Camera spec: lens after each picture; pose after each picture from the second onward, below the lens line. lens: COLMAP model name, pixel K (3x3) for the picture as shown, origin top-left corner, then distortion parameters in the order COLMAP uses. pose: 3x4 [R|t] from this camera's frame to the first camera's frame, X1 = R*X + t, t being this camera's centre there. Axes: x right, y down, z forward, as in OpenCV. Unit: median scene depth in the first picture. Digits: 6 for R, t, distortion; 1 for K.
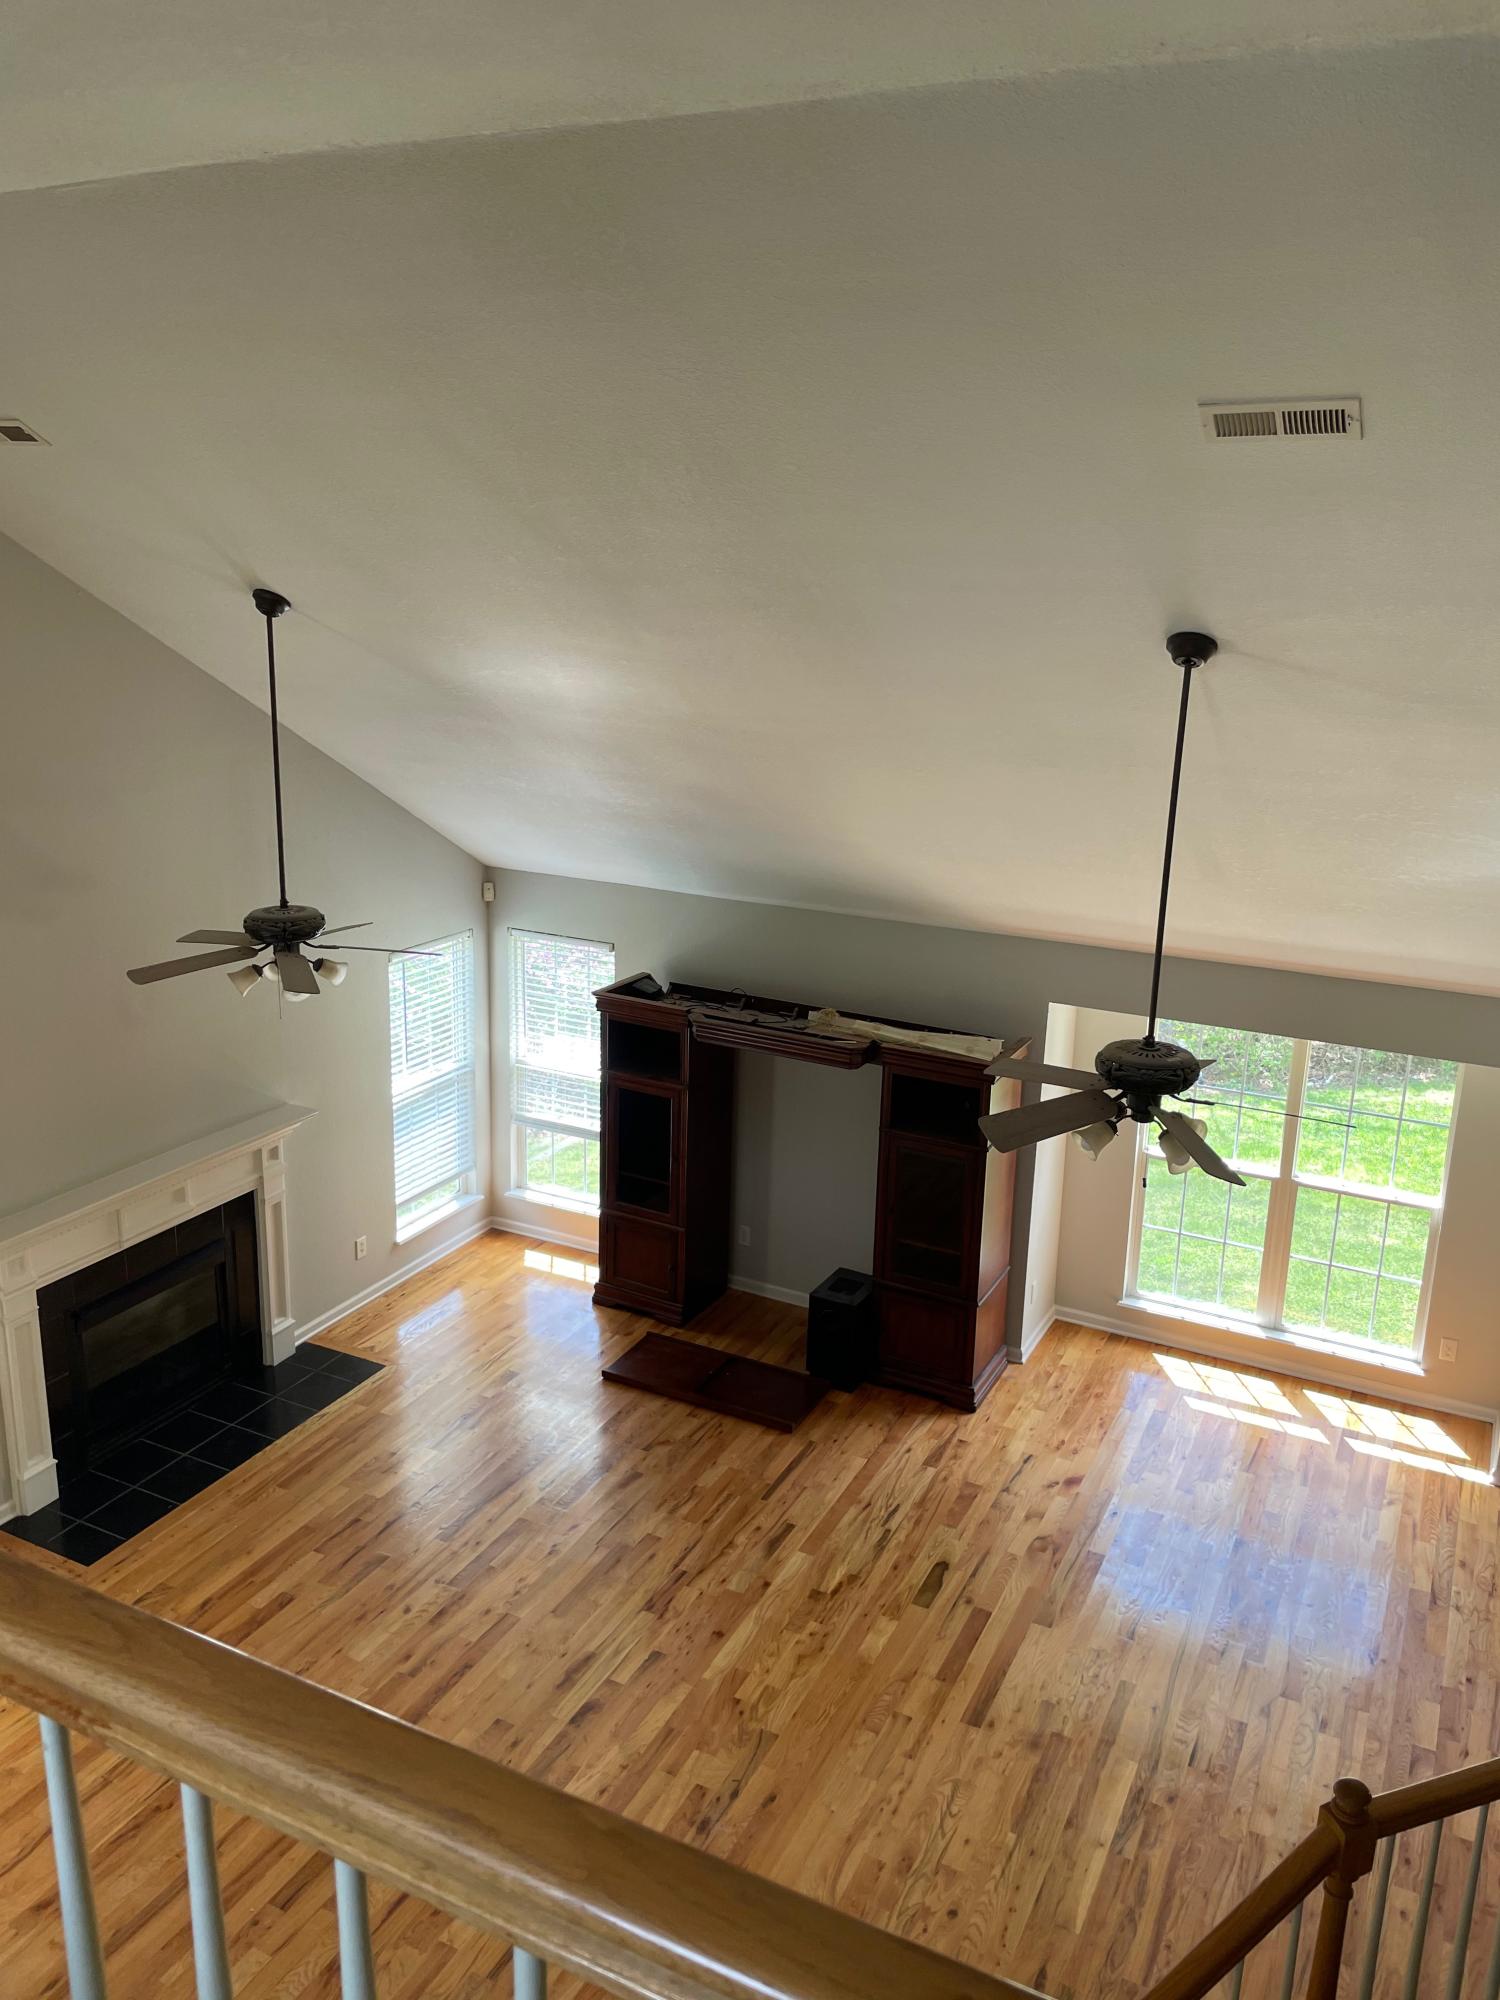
lens RADIAL K [[1517.0, 0, 772.6], [0, 1517.0, 977.7], [0, 0, 1]] dist [0.076634, -0.108286]
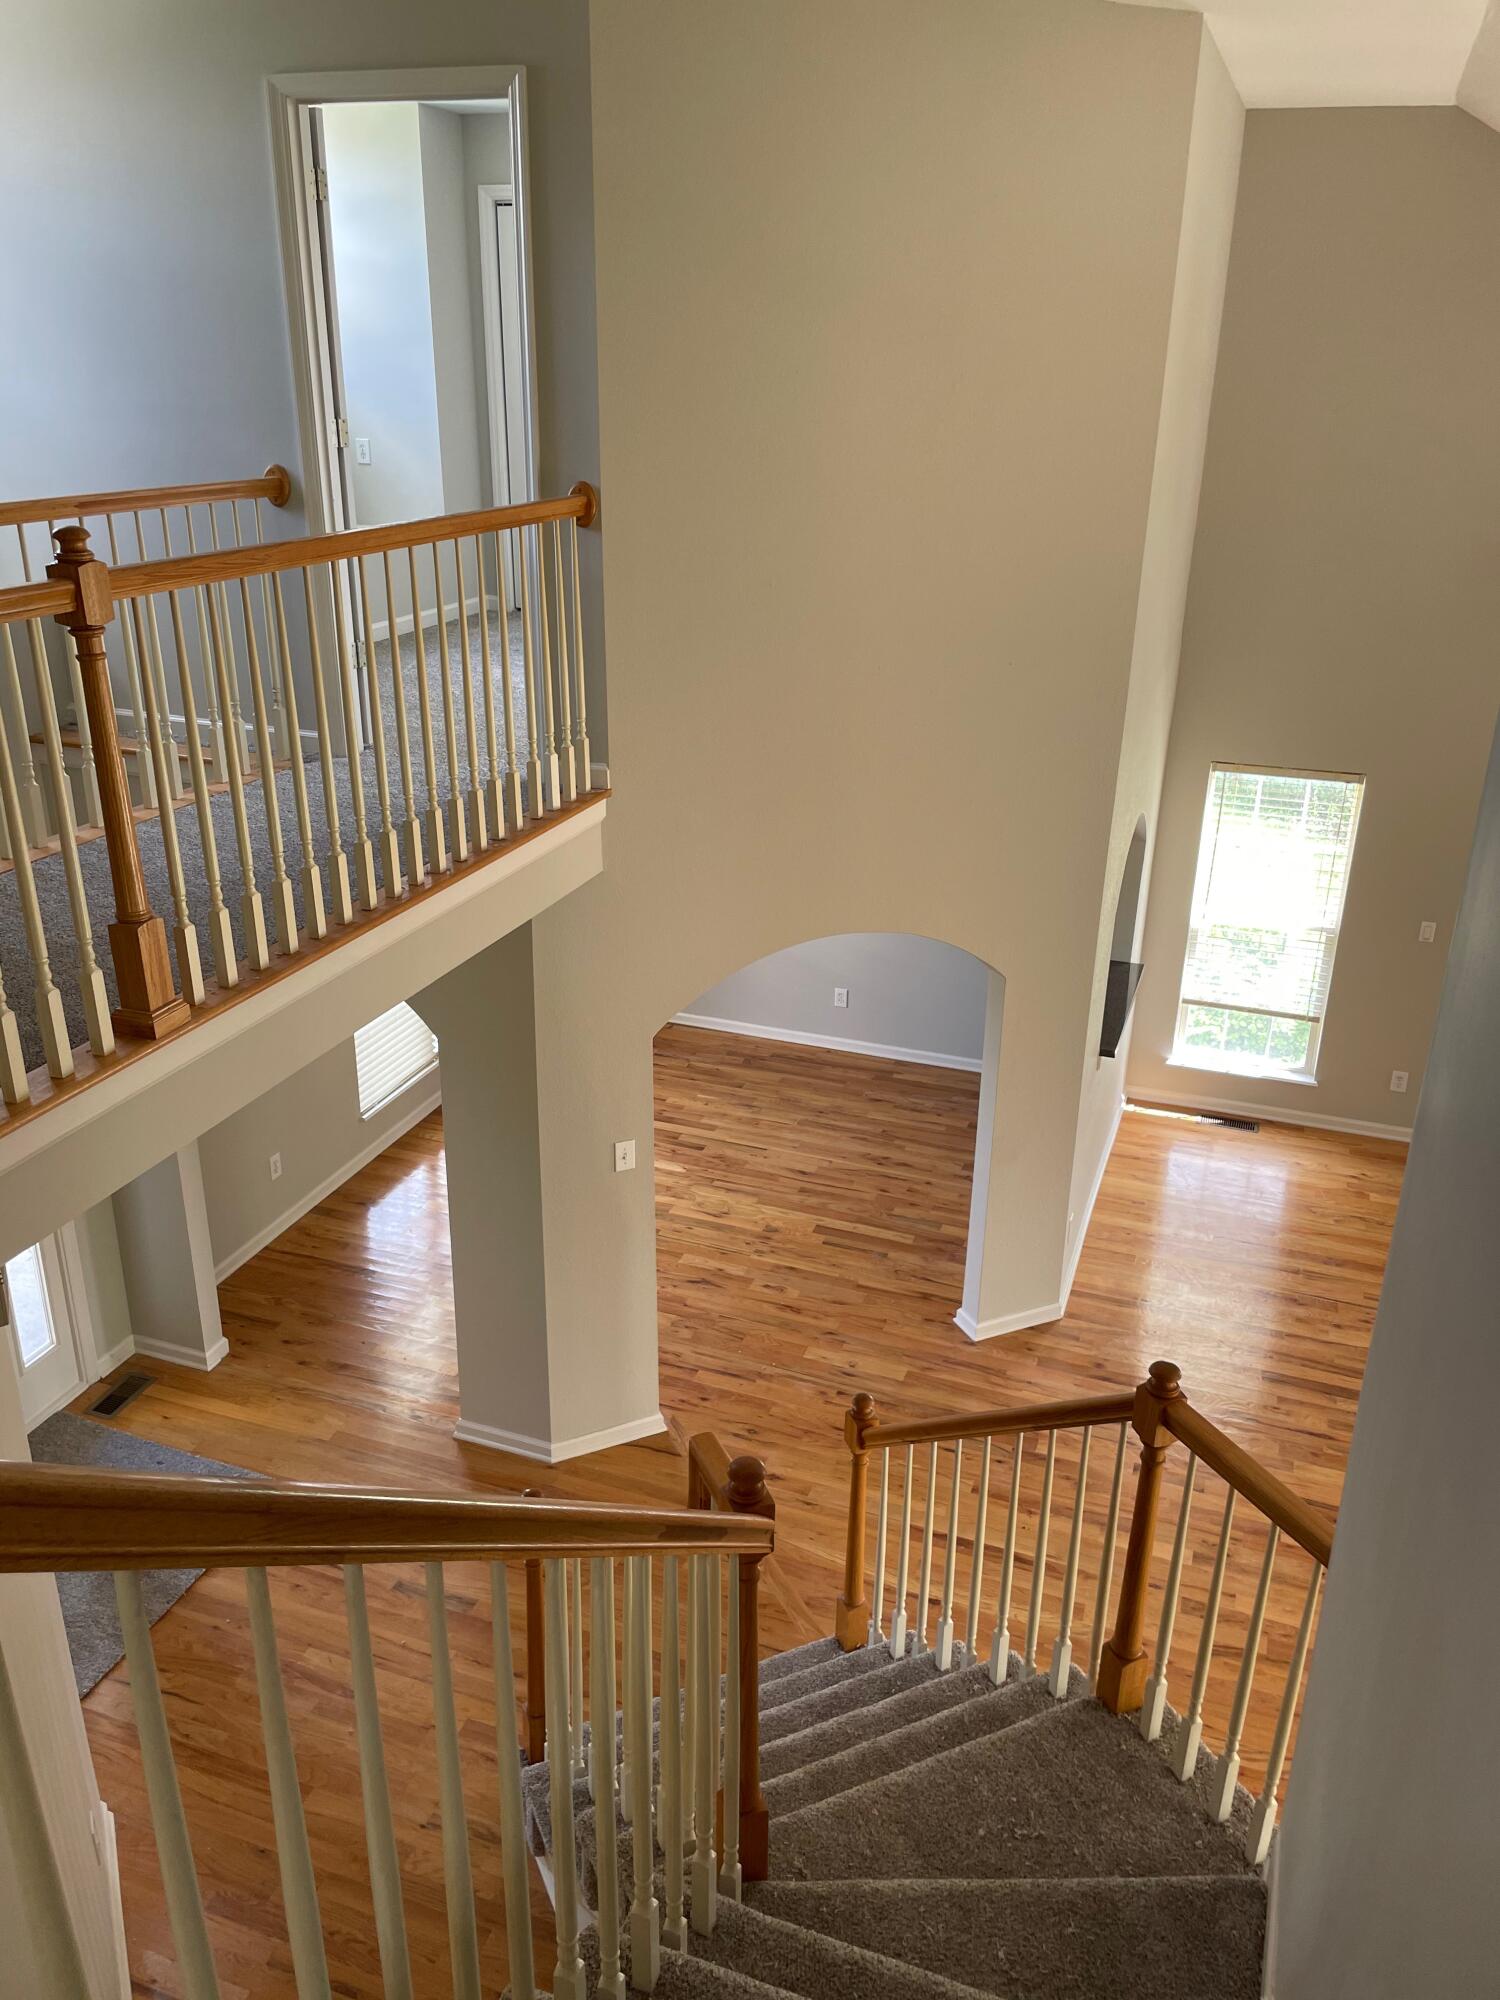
lens RADIAL K [[1517.0, 0, 740.8], [0, 1517.0, 995.3], [0, 0, 1]] dist [0.076634, -0.108286]
pose [[0.105446, 0.356395, -0.928366, 0.538575], [-0.263790, 0.910150, 0.319440, -0.000118], [0.958799, 0.211210, 0.189985, 0.175779]]
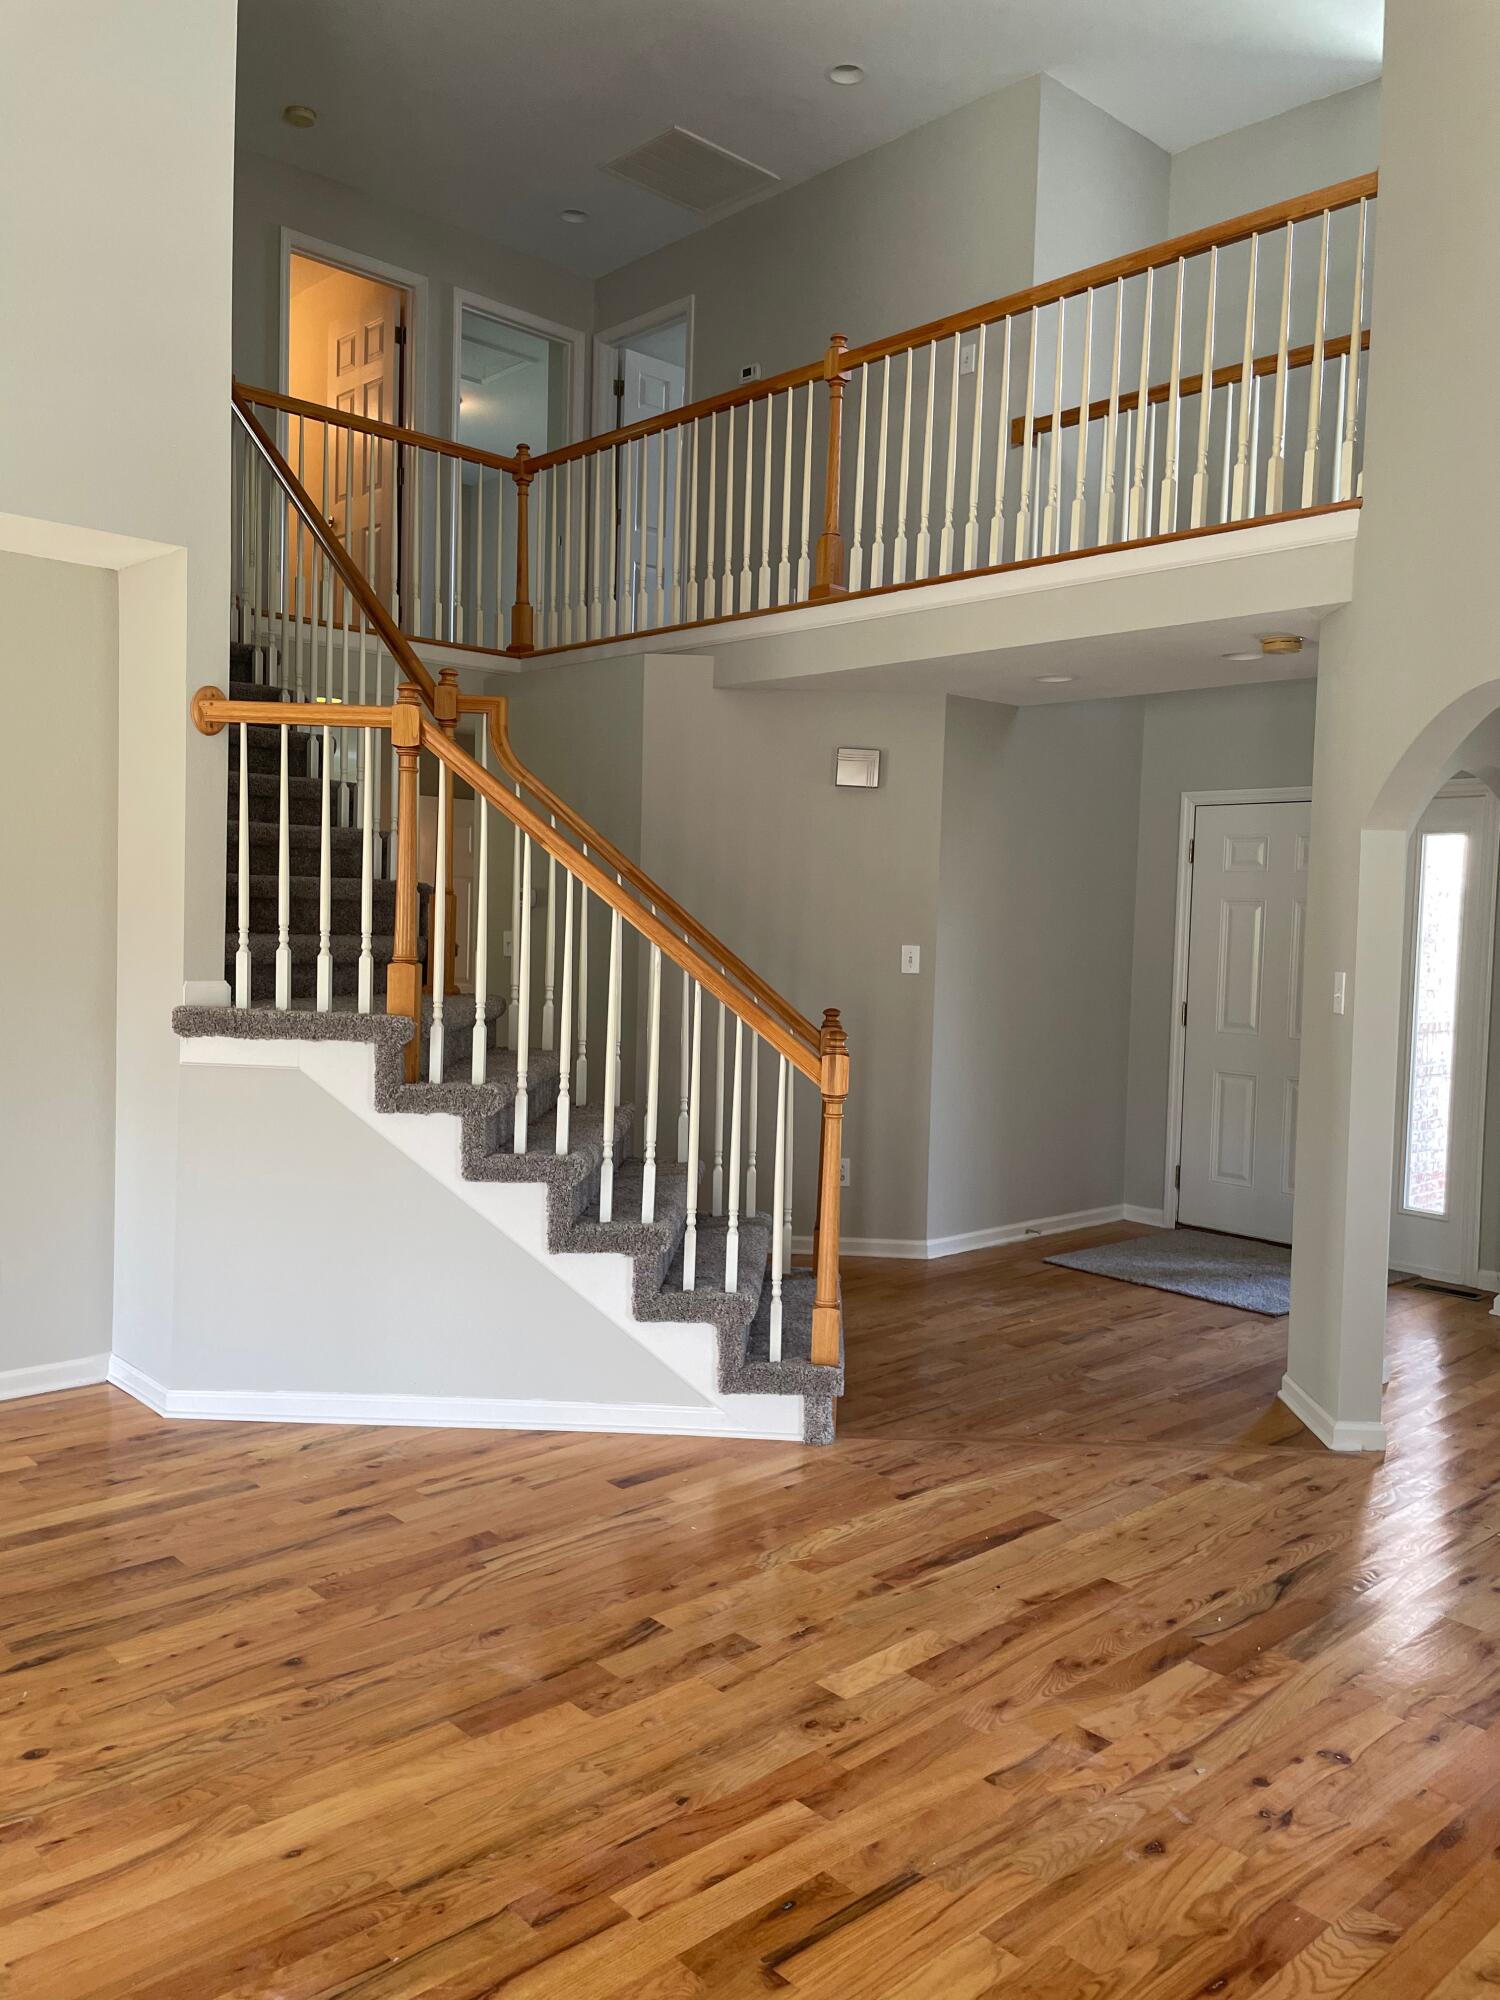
lens RADIAL K [[1517.0, 0, 758.1], [0, 1517.0, 999.9], [0, 0, 1]] dist [0.076634, -0.108286]
pose [[-0.933608, -0.078586, 0.349571, -0.197000], [0.033064, 0.952591, 0.302453, 0.160058], [-0.356767, 0.293931, -0.886748, 0.944306]]
